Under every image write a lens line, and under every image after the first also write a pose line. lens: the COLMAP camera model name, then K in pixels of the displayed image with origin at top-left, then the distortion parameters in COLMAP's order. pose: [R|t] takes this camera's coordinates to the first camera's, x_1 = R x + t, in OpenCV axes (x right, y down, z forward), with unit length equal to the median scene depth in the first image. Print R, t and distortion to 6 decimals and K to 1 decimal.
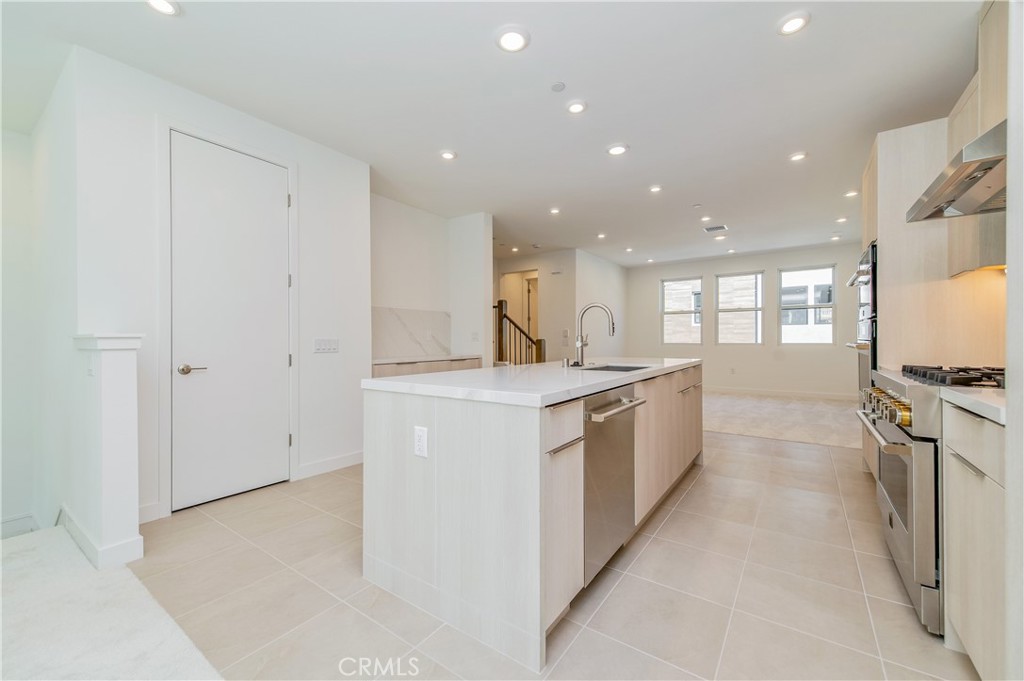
lens RADIAL K [[408.0, 0, 518.2], [0, 408.0, 340.9], [0, 0, 1]] dist [0.006186, -0.001529]
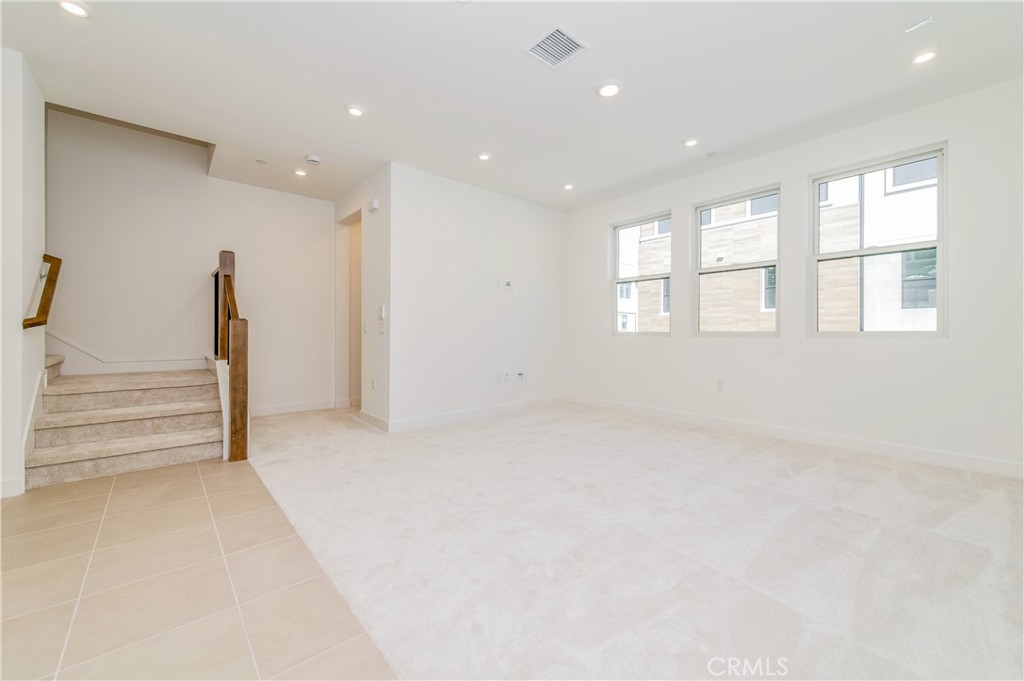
lens RADIAL K [[408.0, 0, 519.0], [0, 408.0, 336.2], [0, 0, 1]] dist [0.006186, -0.001529]
pose [[0.971558, 0.005825, -0.236729, 0.354683], [-0.004846, 0.999977, 0.004718, 0.009594], [0.236751, -0.003436, 0.971564, 0.385963]]
